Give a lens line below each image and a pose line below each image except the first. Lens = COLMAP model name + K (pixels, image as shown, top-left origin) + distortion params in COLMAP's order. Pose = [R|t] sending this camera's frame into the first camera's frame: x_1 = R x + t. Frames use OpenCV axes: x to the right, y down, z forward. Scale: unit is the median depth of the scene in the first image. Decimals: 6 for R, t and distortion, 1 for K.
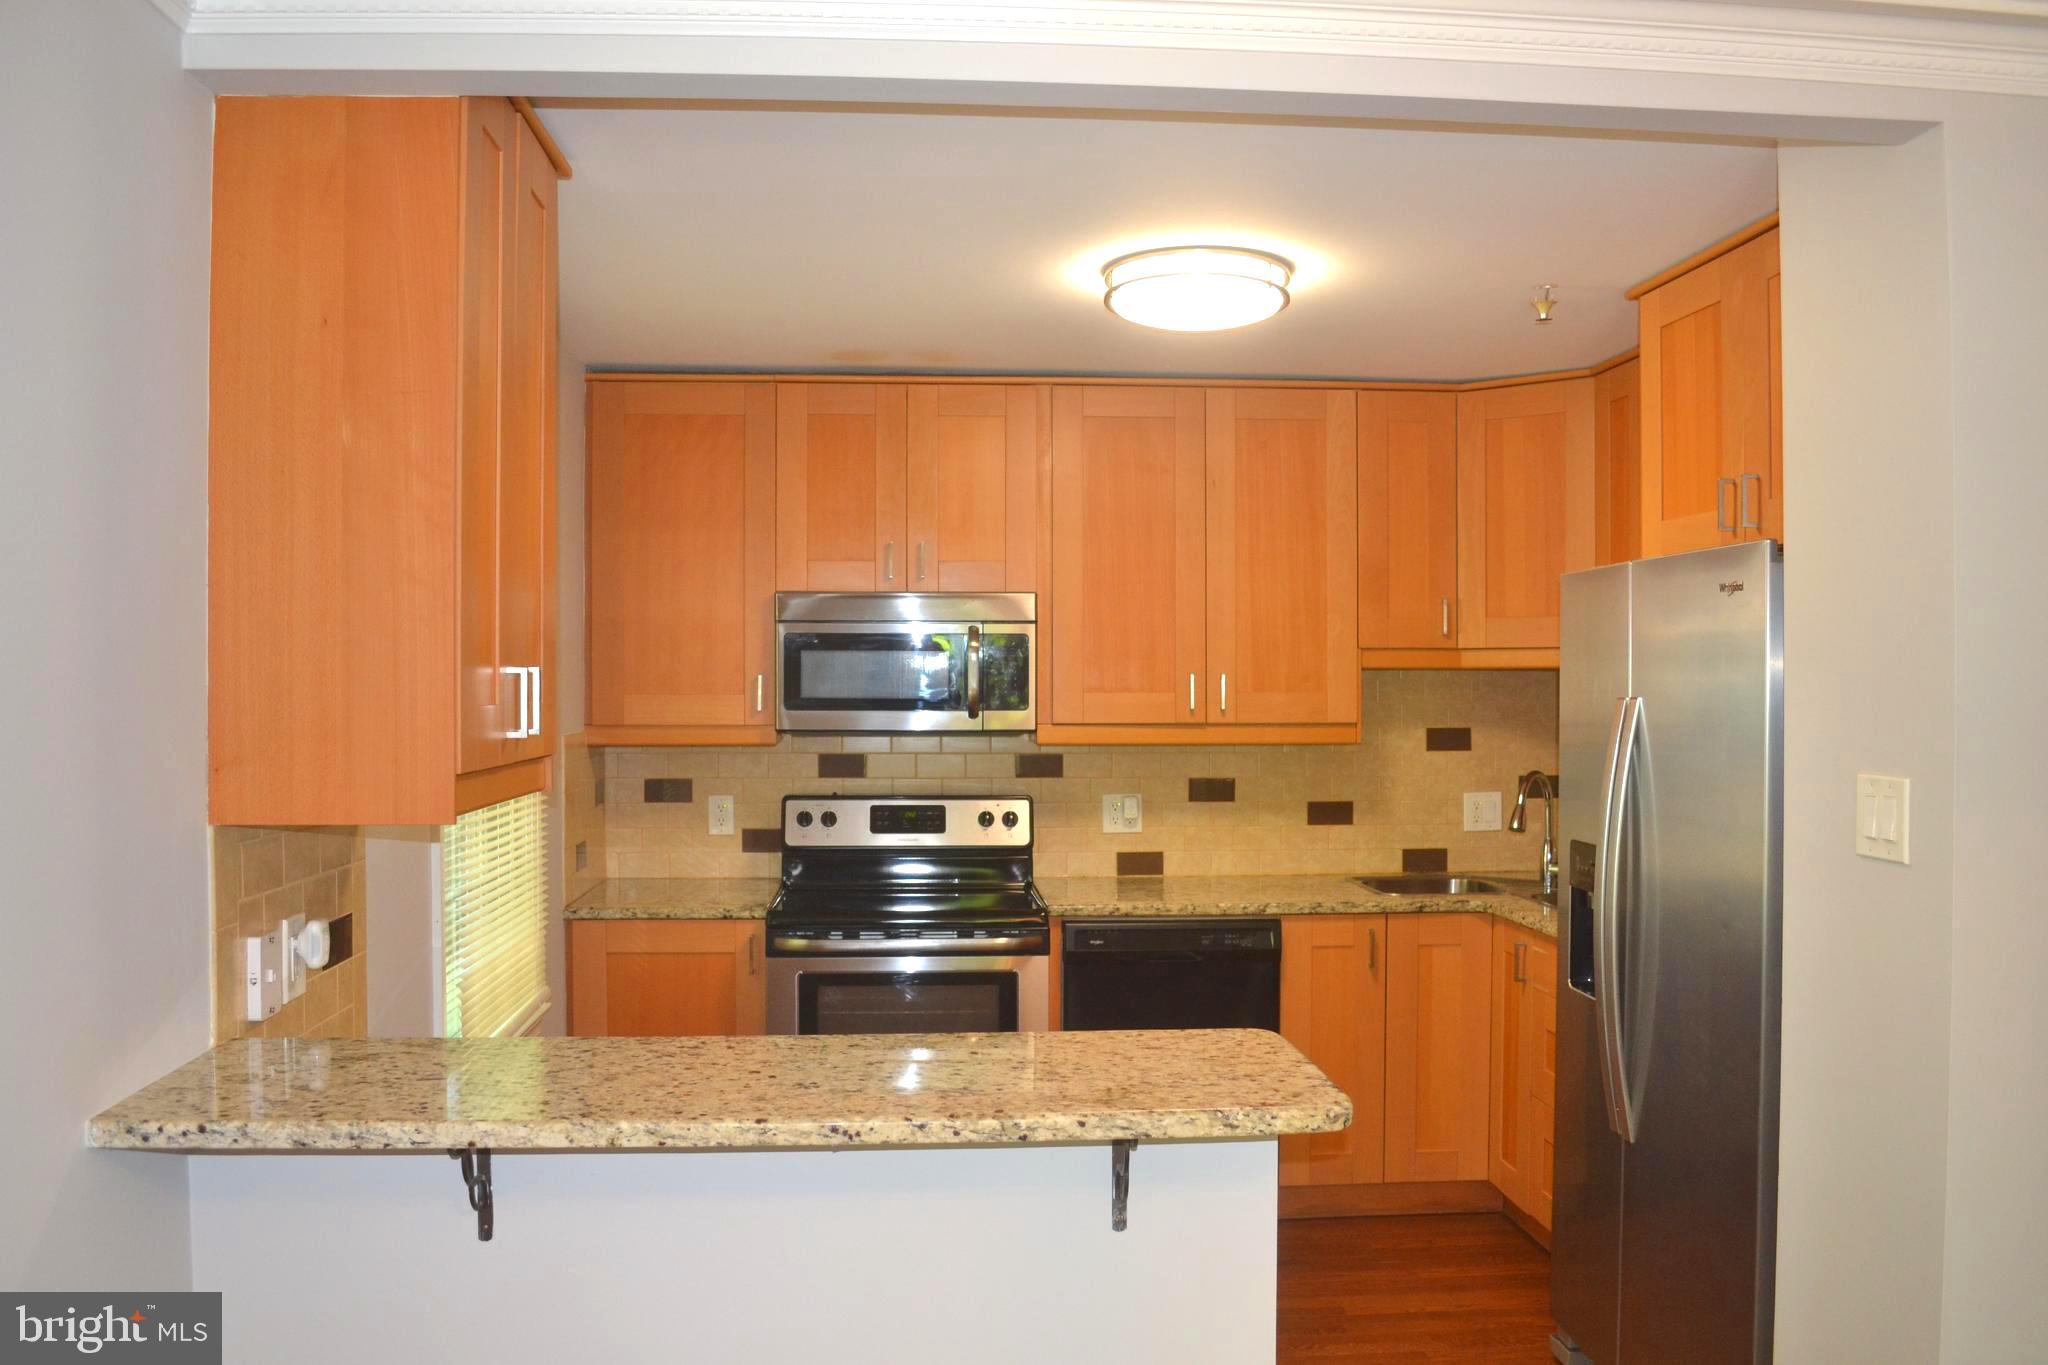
lens RADIAL K [[1636.5, 0, 1025.9], [0, 1636.5, 684.2], [0, 0, 1]] dist [-0.070385, -0.010112]
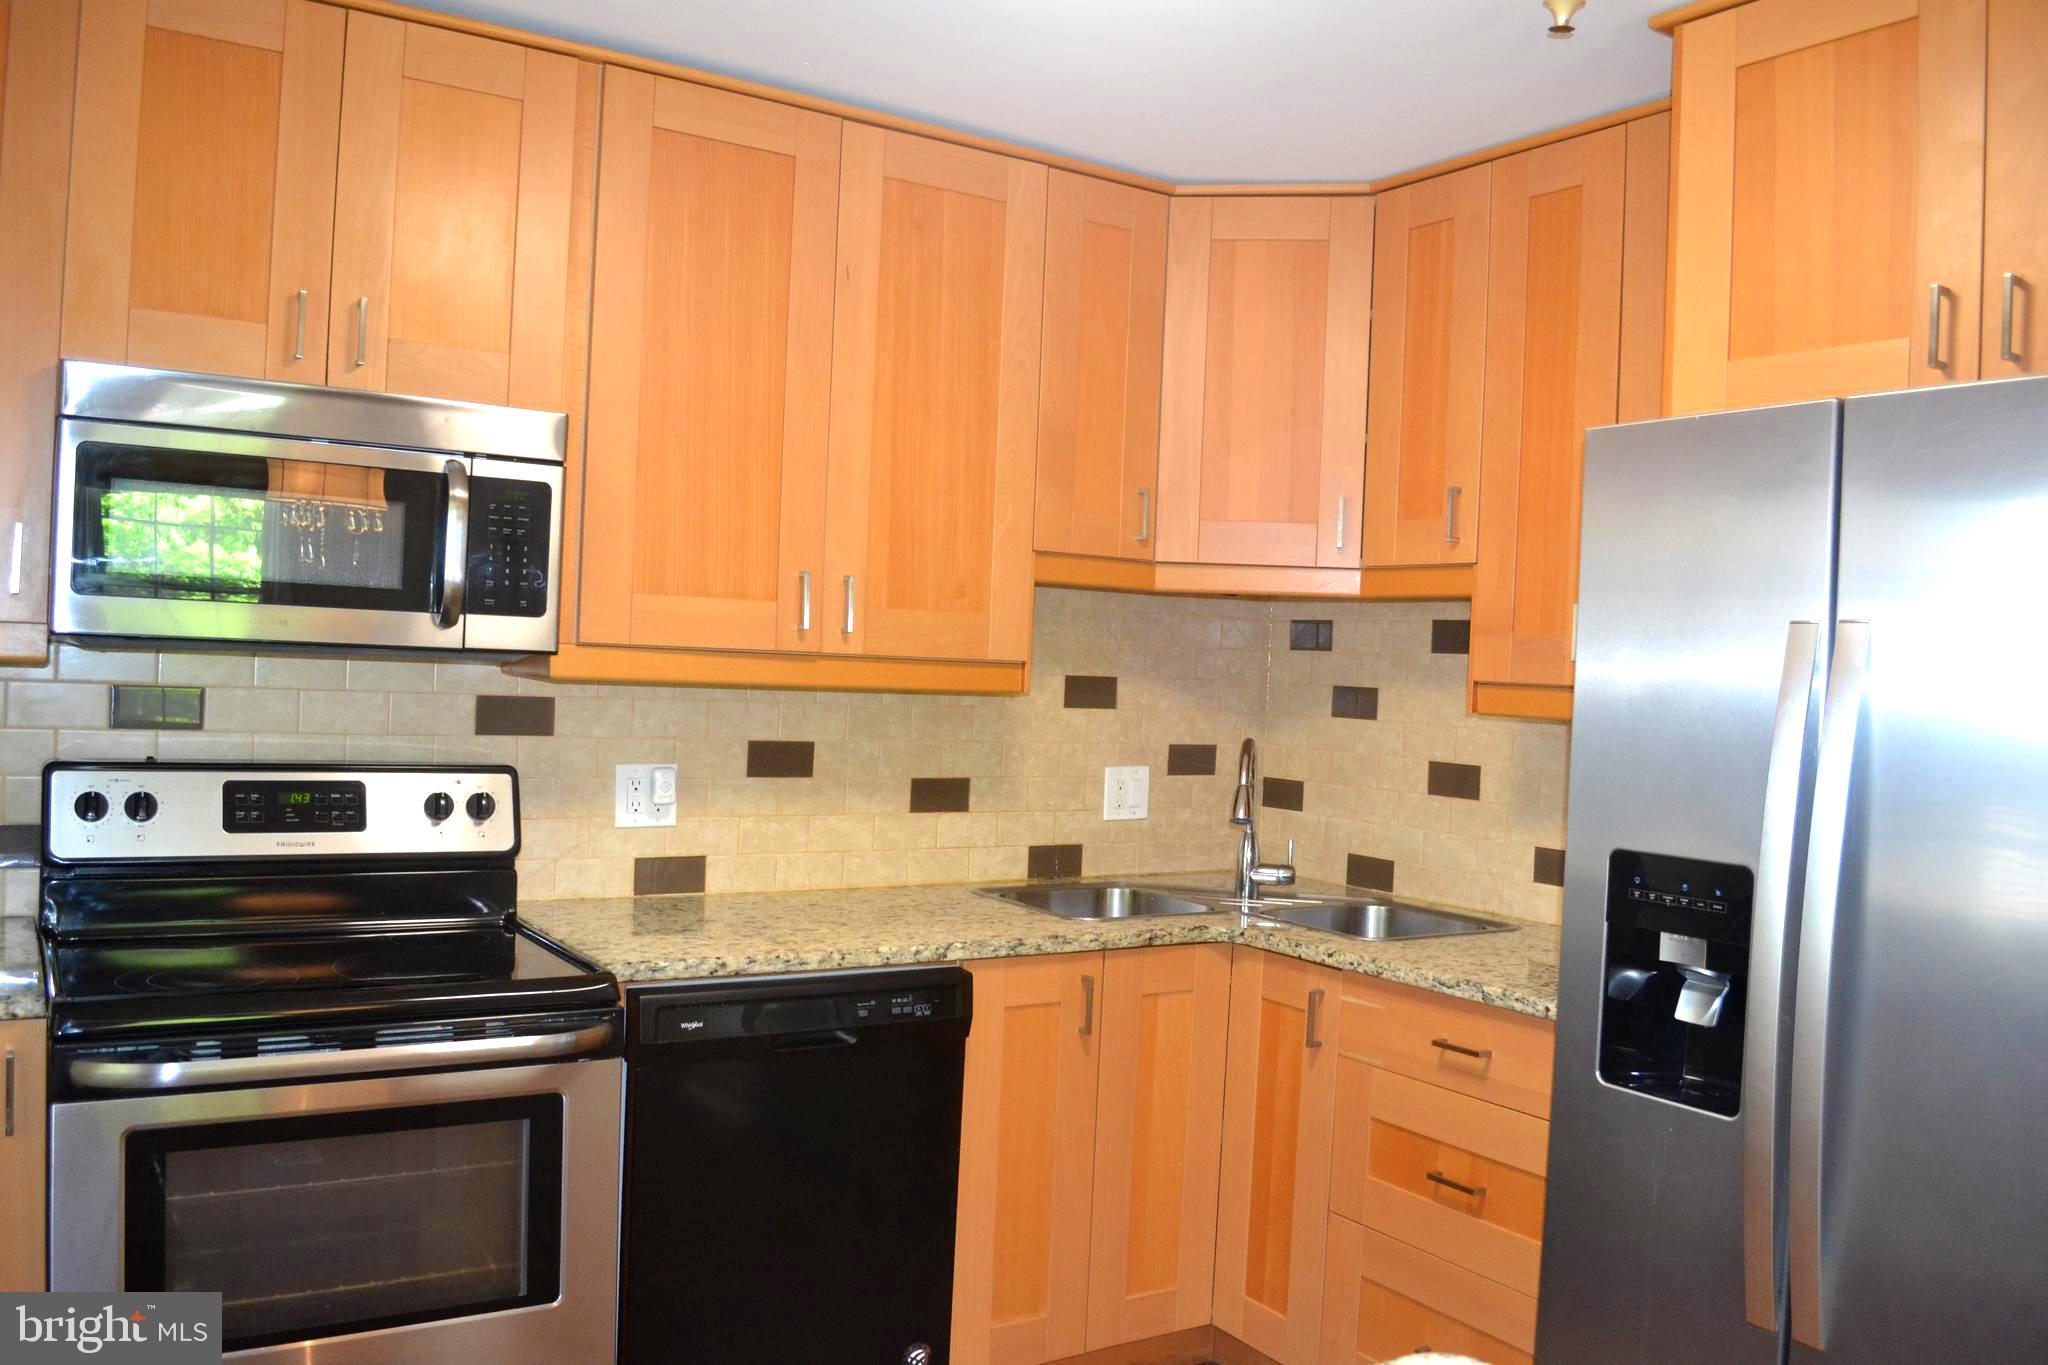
lens RADIAL K [[1636.5, 0, 1022.6], [0, 1636.5, 683.0], [0, 0, 1]] dist [-0.070385, -0.010112]
pose [[0.878464, 0.030994, 0.476802, -0.117257], [-0.040147, 0.999153, 0.009019, 0.026011], [-0.476119, -0.027065, 0.878964, 0.405736]]
